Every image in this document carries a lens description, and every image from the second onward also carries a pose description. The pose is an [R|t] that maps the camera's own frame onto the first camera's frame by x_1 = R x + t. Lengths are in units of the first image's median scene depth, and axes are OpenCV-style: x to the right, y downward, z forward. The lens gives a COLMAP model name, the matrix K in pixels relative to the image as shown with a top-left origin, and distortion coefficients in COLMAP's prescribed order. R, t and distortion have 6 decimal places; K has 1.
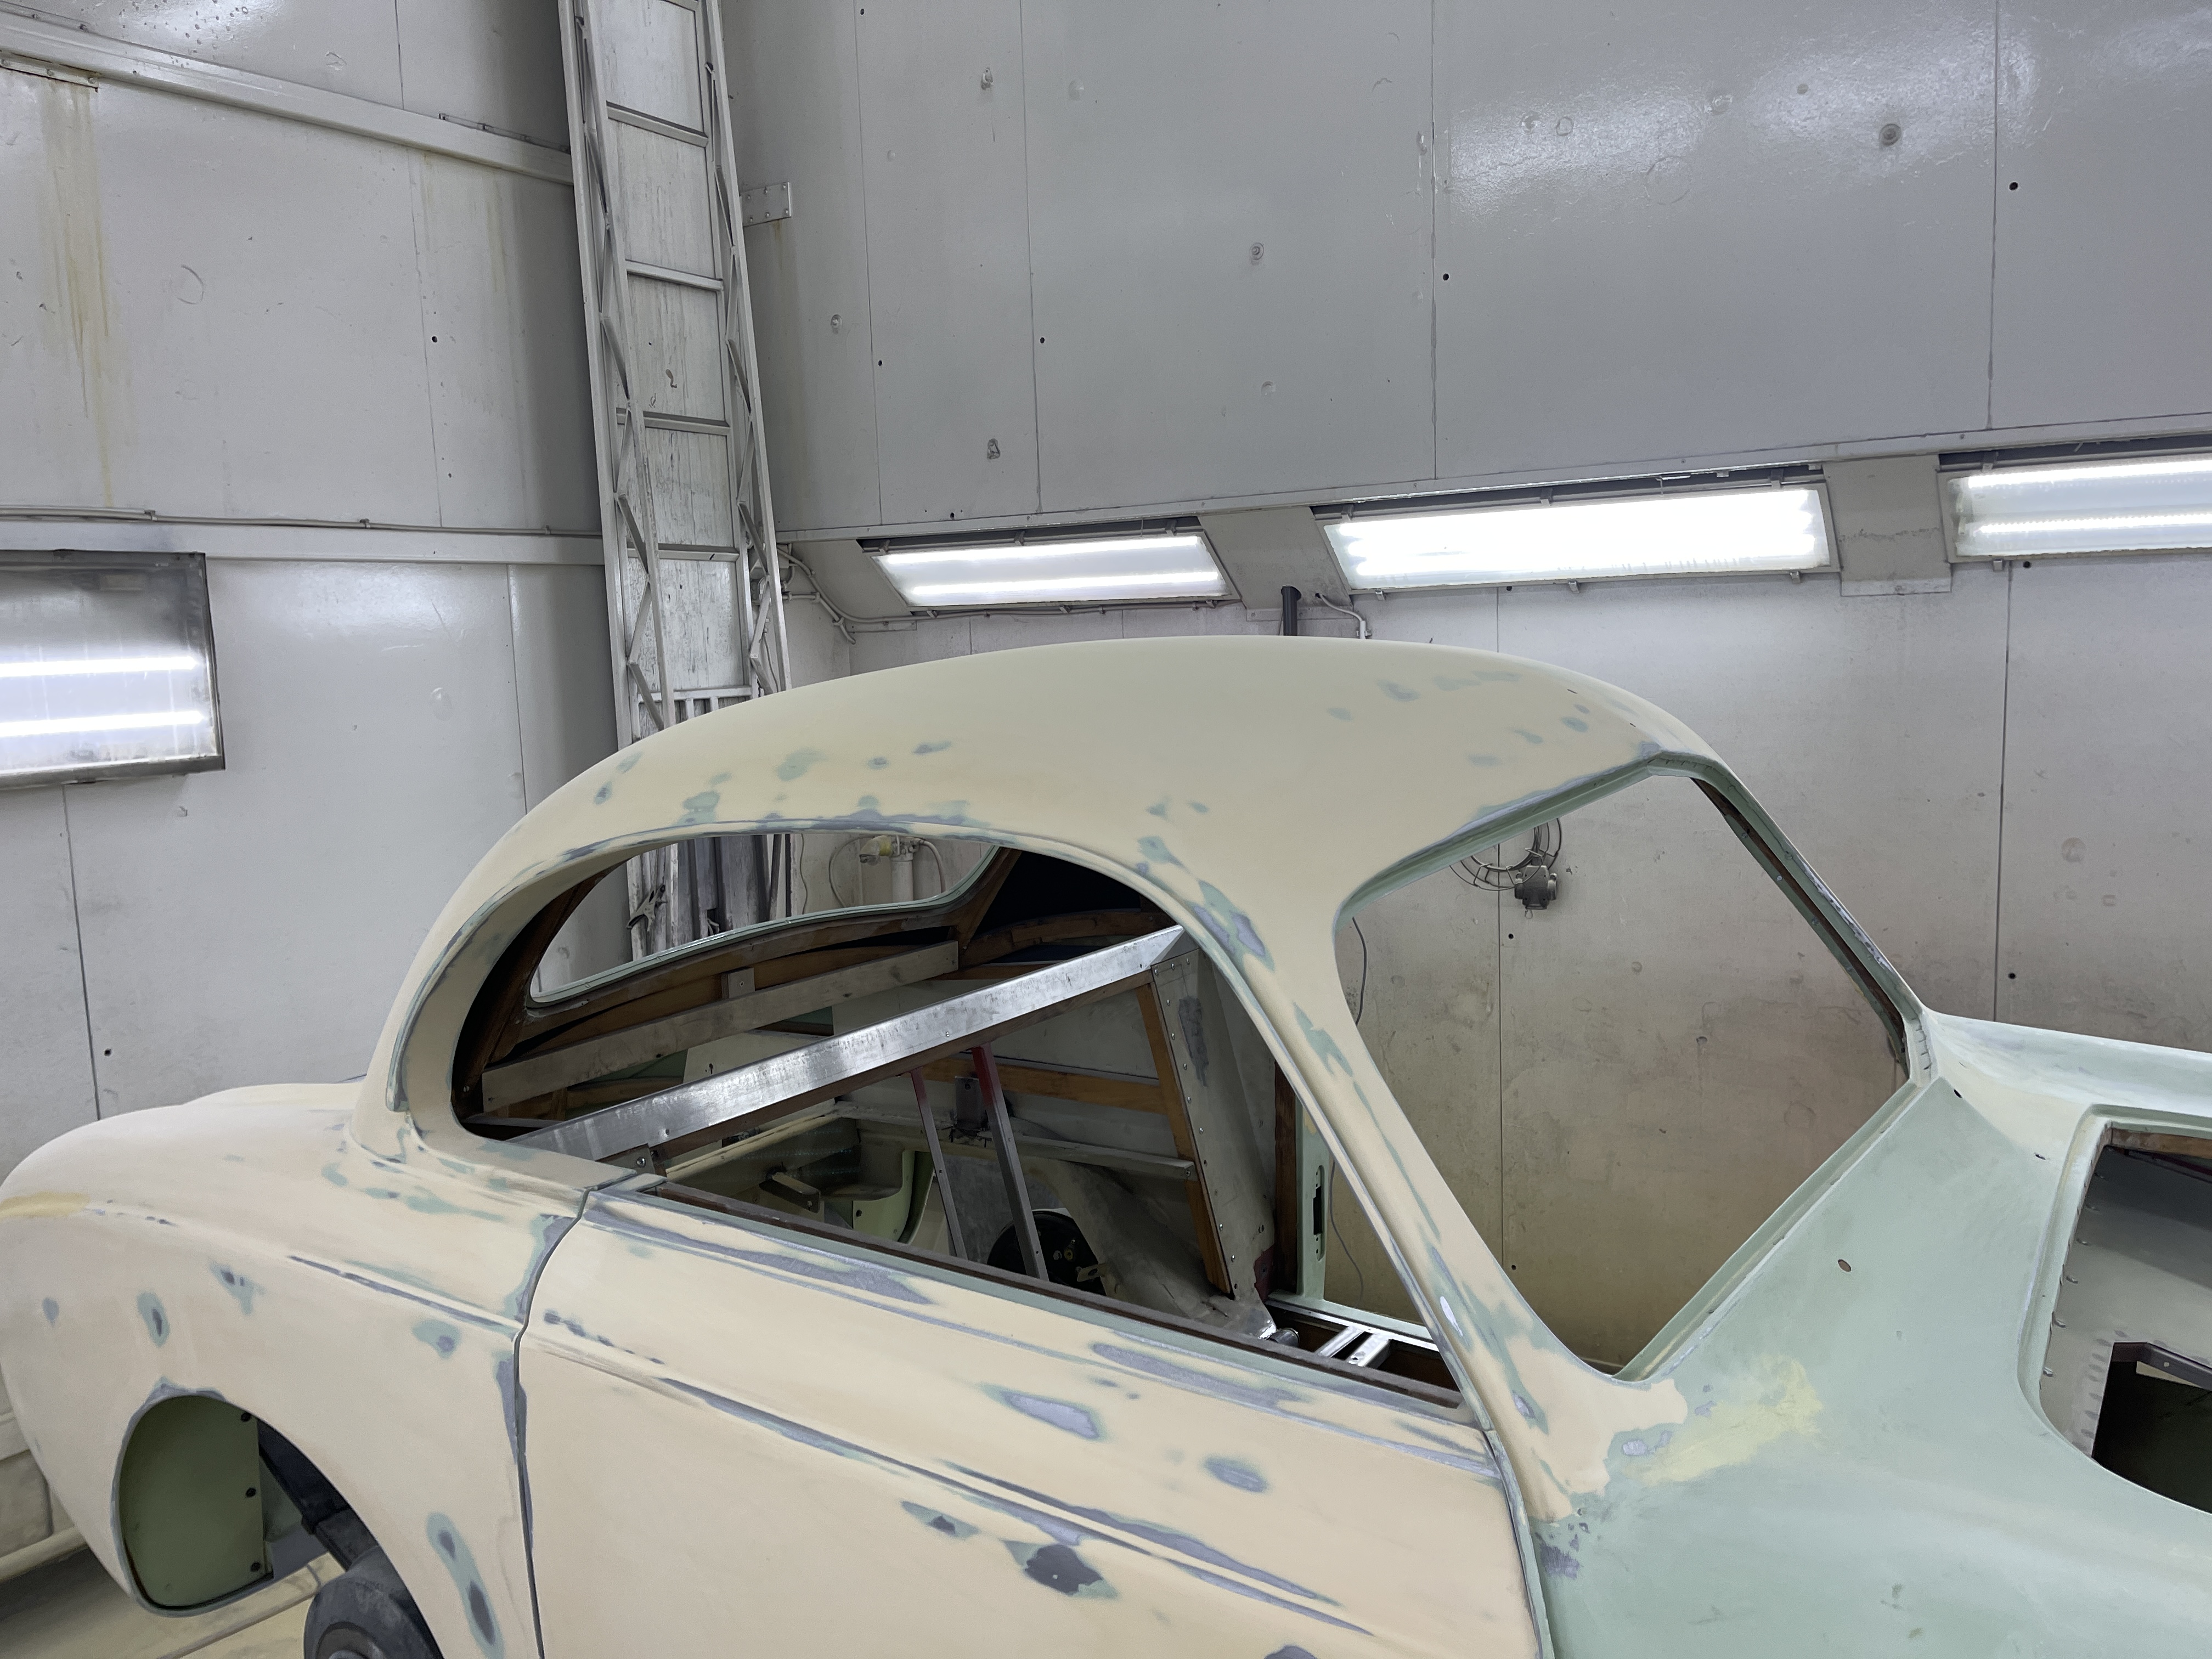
lens RADIAL K [[1651.3, 0, 1106.0], [0, 1651.3, 829.5], [0, 0, 1]] dist [0.076860, -0.106020]
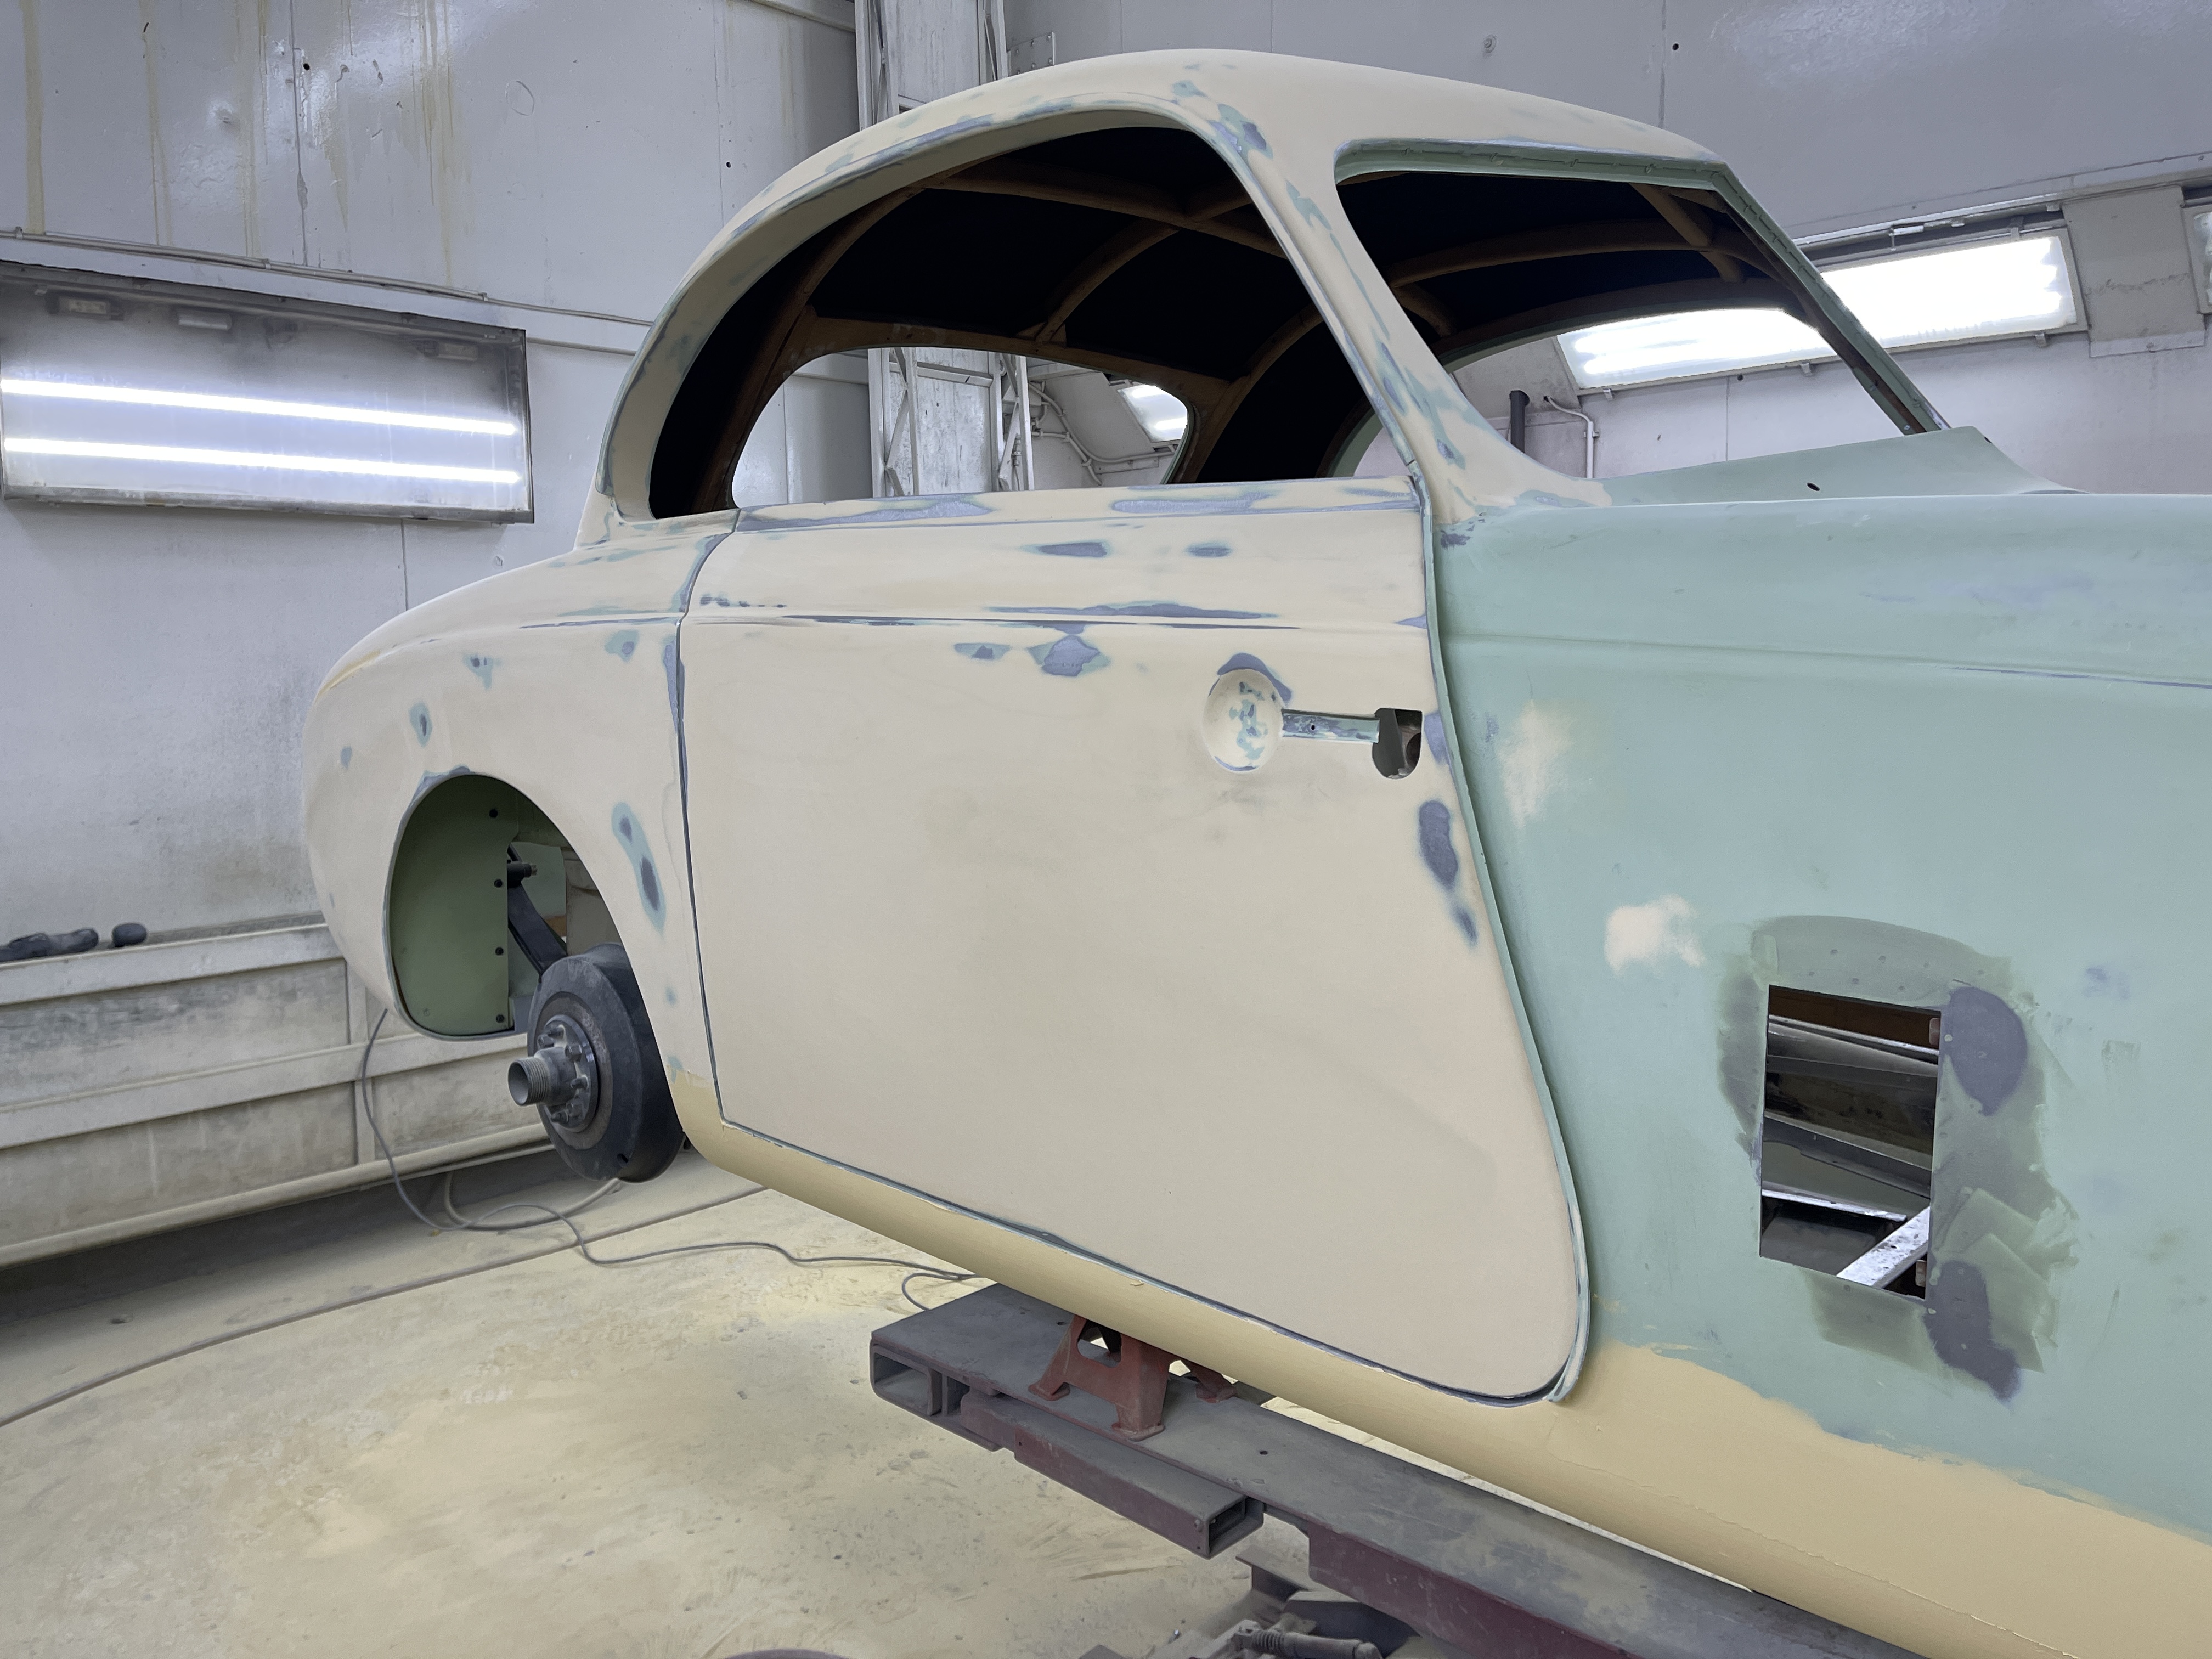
lens RADIAL K [[1659.6, 0, 1106.0], [0, 1659.6, 829.5], [0, 0, 1]] dist [0.080147, -0.123452]
pose [[0.983796, 0.035429, -0.175756, 0.064702], [-0.038620, 0.999145, -0.014766, 0.177325], [0.175083, 0.021315, 0.984323, -0.050018]]
